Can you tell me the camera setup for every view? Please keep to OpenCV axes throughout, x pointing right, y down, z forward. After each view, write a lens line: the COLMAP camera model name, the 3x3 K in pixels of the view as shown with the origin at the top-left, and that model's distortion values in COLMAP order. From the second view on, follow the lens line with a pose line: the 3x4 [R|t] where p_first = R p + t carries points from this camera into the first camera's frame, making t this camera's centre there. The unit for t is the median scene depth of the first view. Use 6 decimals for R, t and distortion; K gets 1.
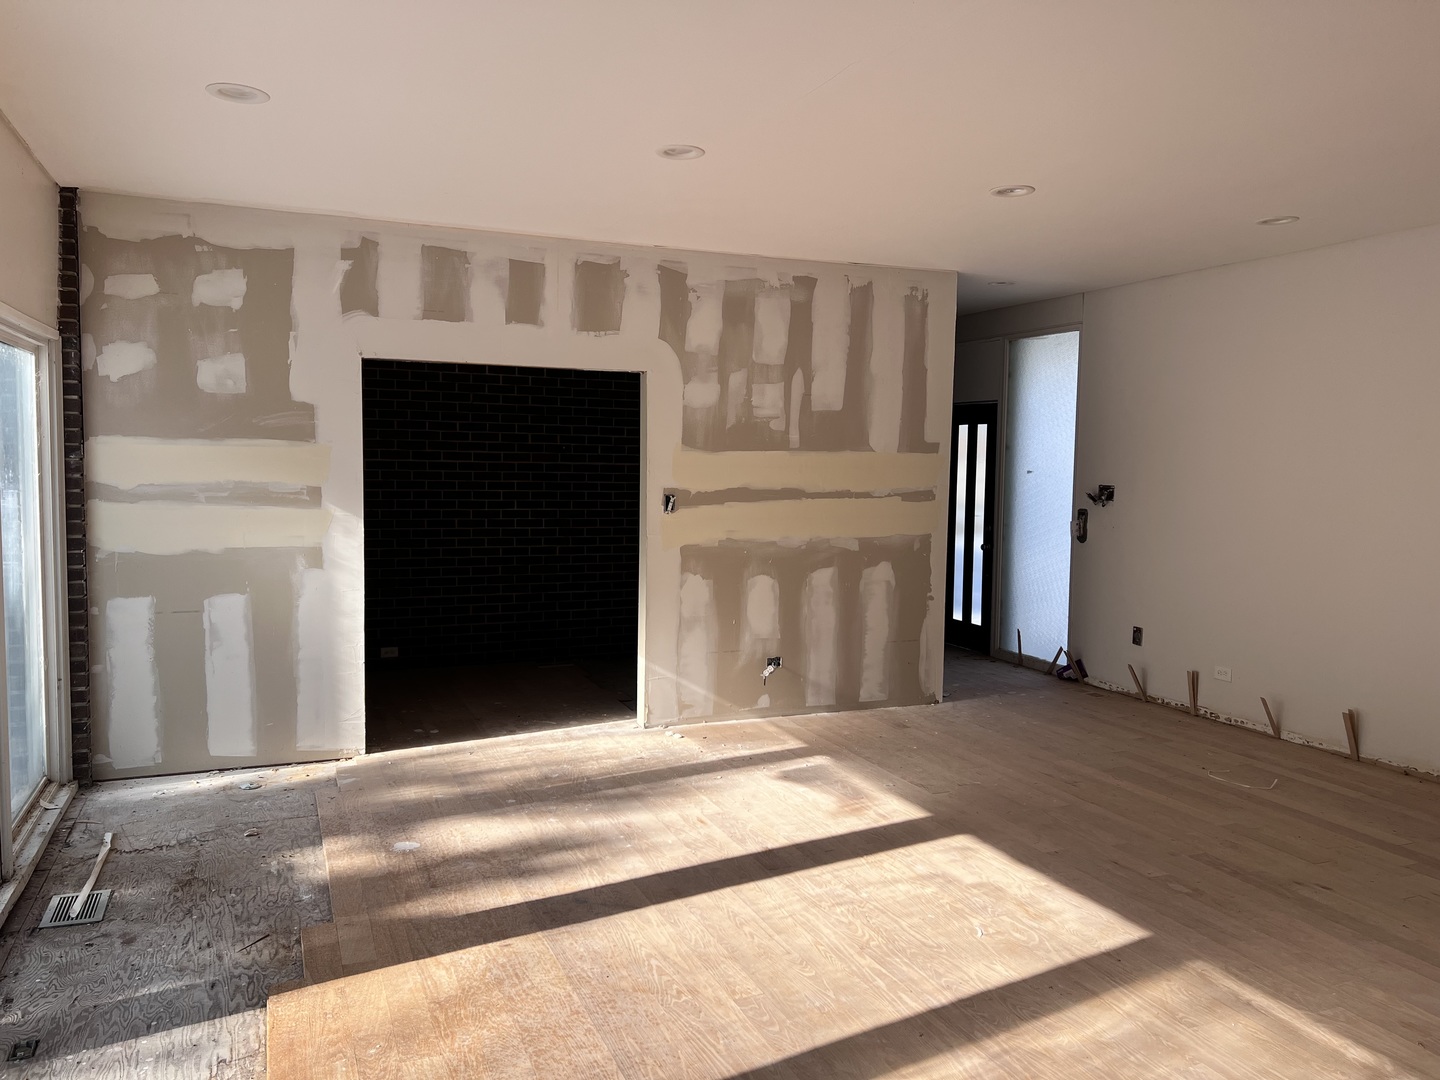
lens RADIAL K [[1083.2, 0, 717.5], [0, 1083.2, 528.7], [0, 0, 1]] dist [0.046580, -0.032802]
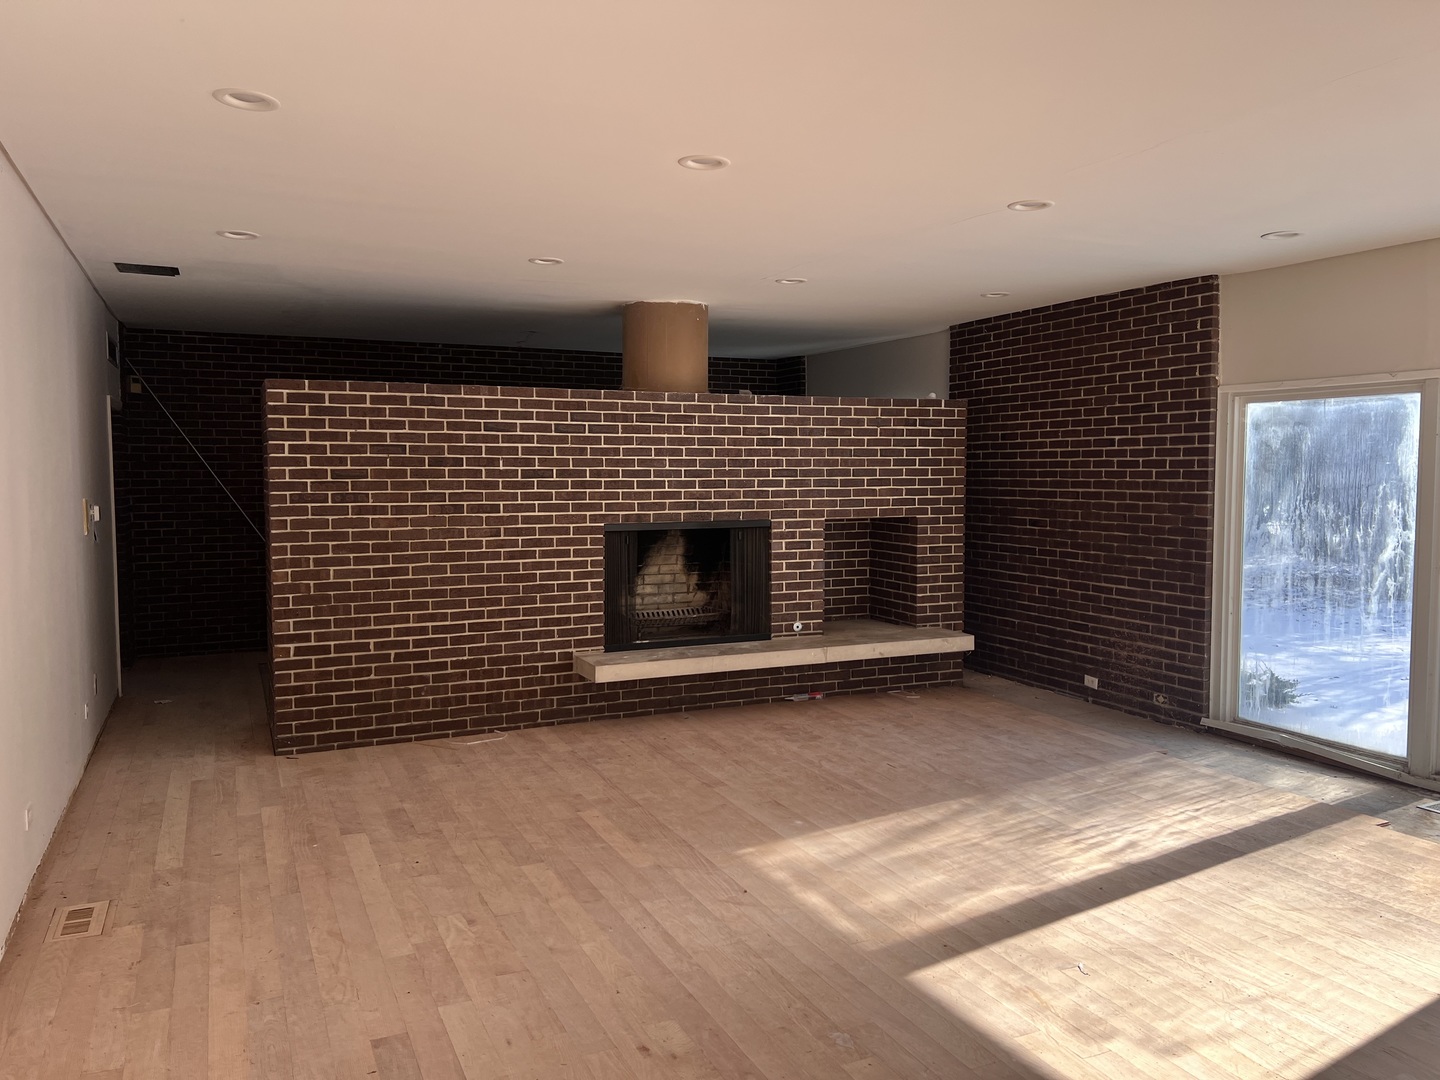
lens RADIAL K [[1083.2, 0, 724.9], [0, 1083.2, 543.3], [0, 0, 1]] dist [0.046580, -0.032802]
pose [[-0.999000, -0.010812, -0.043386, 0.421552], [-0.016542, 0.990846, 0.133978, -0.085688], [0.041540, 0.134562, -0.990034, 1.323993]]
